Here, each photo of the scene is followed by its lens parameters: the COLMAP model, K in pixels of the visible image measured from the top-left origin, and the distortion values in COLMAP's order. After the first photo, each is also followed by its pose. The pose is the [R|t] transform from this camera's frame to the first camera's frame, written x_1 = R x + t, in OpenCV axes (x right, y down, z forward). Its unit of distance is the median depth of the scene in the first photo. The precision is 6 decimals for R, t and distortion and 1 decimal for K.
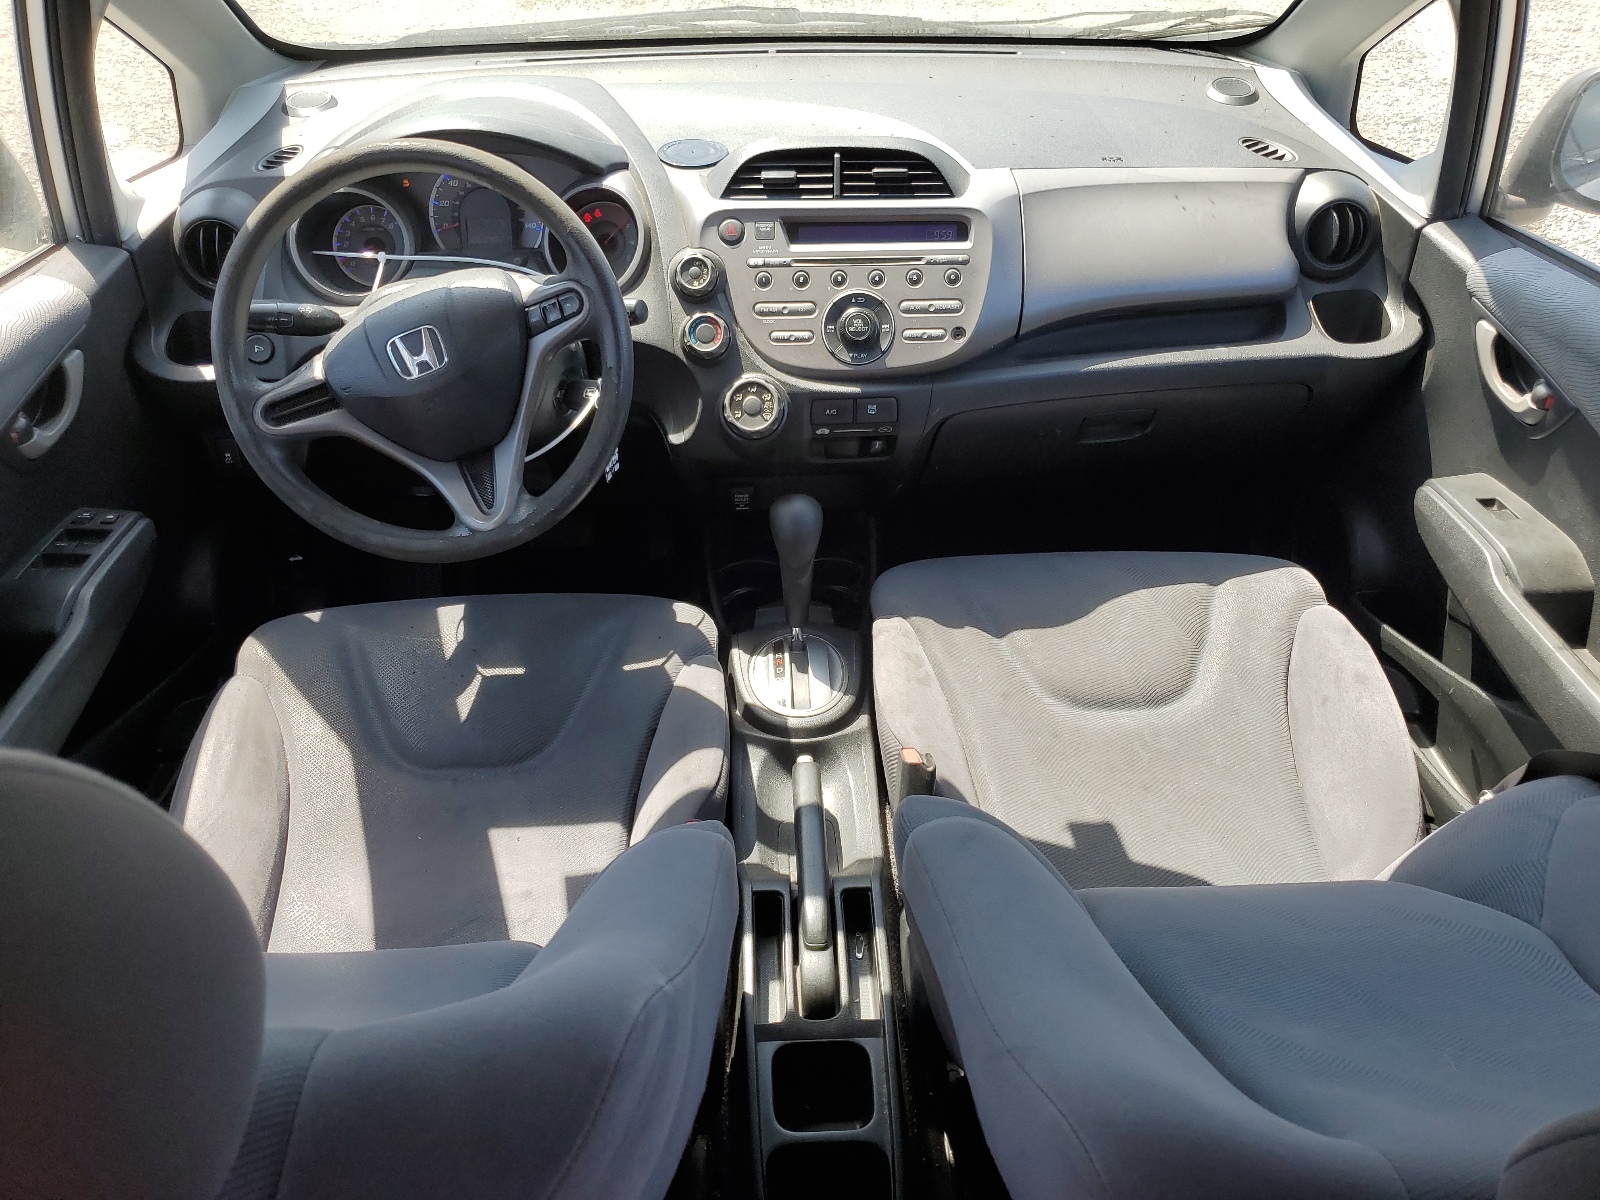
lens RADIAL K [[1284.0, 0, 797.4], [0, 1284.0, 601.5], [0, 0, 1]] dist [0.006553, 0.014382]
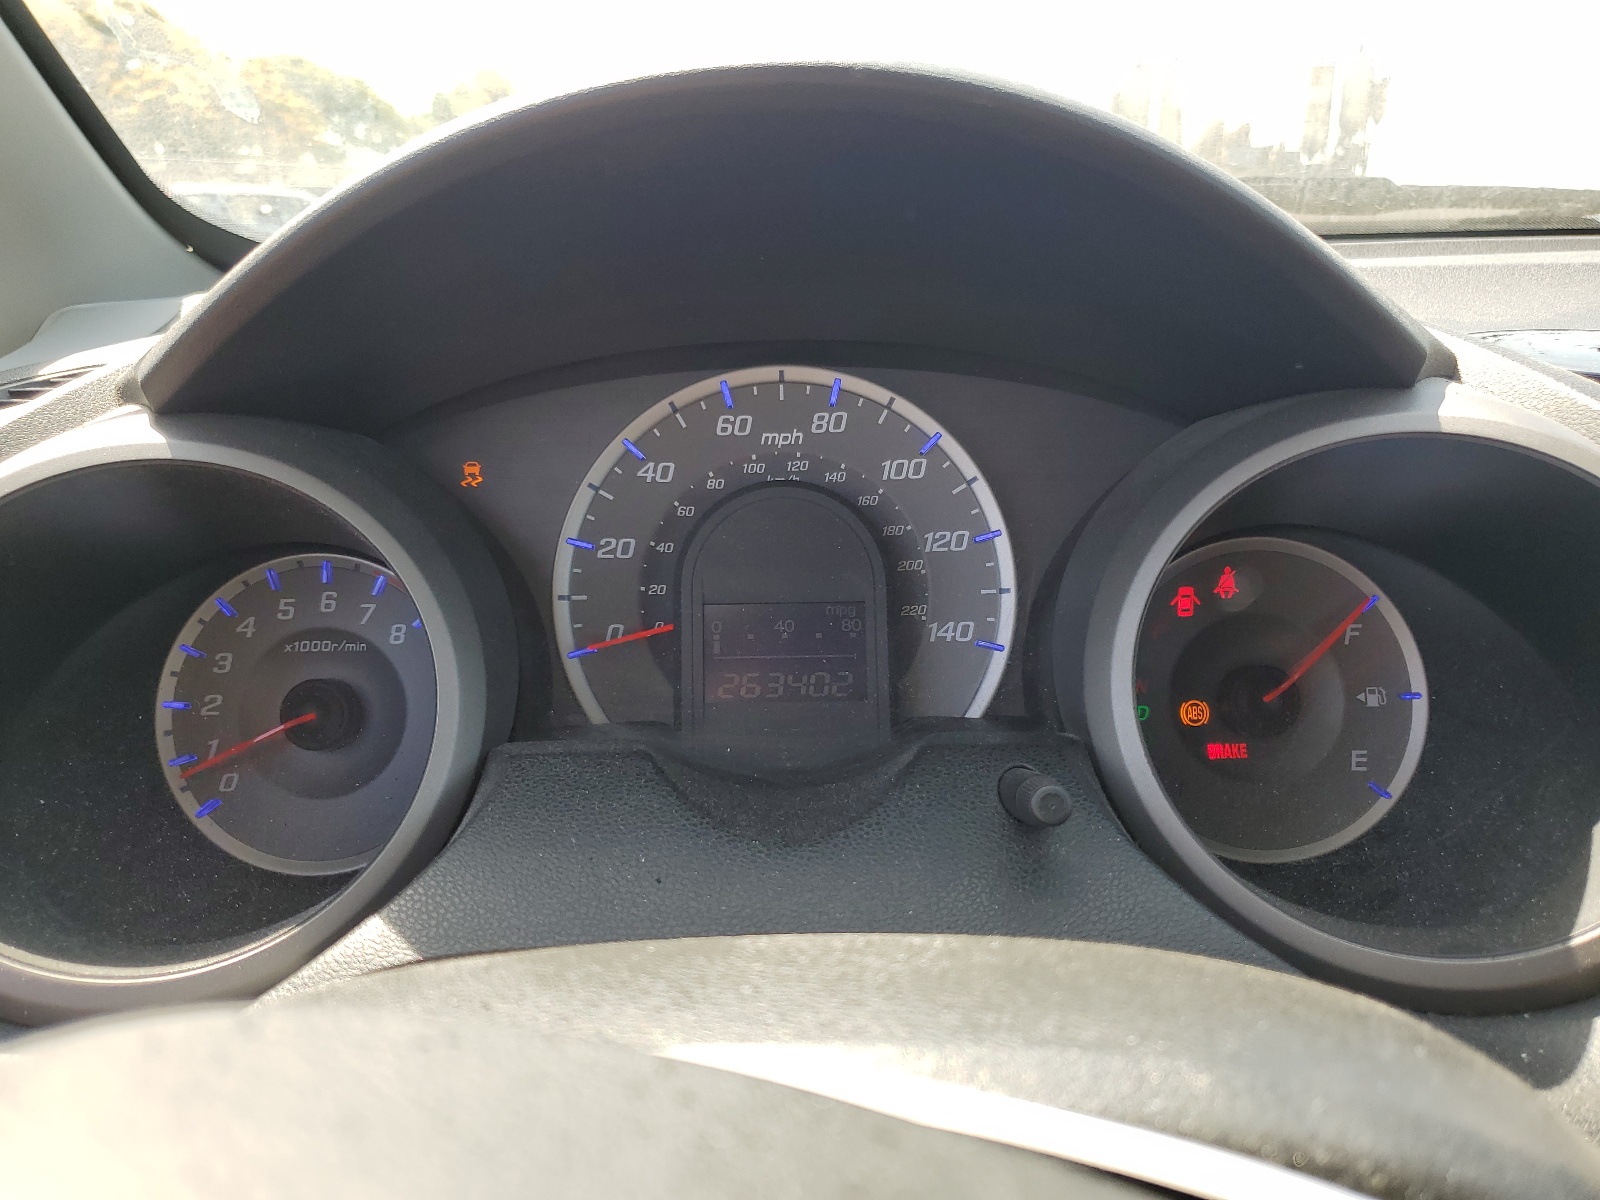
lens RADIAL K [[1284.0, 0, 804.6], [0, 1284.0, 601.0], [0, 0, 1]] dist [0.006553, 0.014382]
pose [[0.999677, 0.003888, -0.025106, -0.231384], [-0.011801, 0.946201, -0.323364, -0.219421], [0.022498, 0.323556, 0.945941, 0.767281]]
